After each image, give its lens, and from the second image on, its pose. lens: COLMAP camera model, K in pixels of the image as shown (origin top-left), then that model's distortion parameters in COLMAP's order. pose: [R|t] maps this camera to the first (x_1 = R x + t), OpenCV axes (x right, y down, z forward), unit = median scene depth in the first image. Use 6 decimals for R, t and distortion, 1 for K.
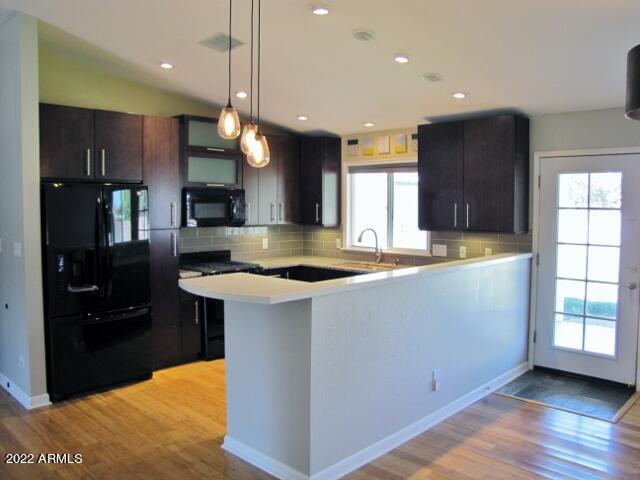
lens RADIAL K [[526.1, 0, 320.0], [0, 526.1, 240.0], [0, 0, 1]] dist [-0.097014, 0.005961]
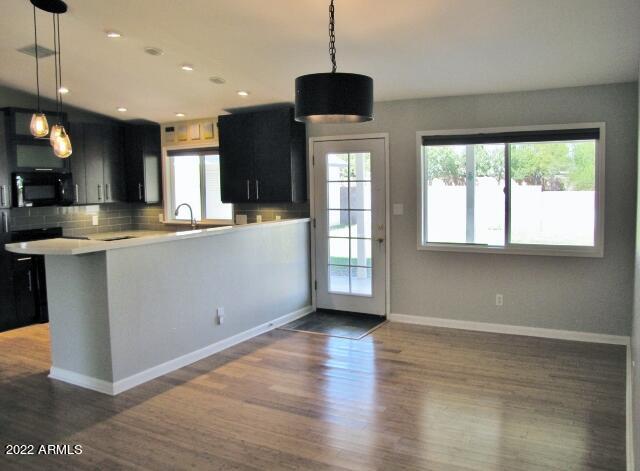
lens RADIAL K [[565.9, 0, 319.8], [0, 565.9, 230.9], [0, 0, 1]] dist [-0.151355, 0.188728]
pose [[0.974122, -0.040586, 0.222348, 0.125167], [0.036843, 0.999101, 0.020960, 0.027740], [-0.222999, -0.012226, 0.974742, -0.331933]]
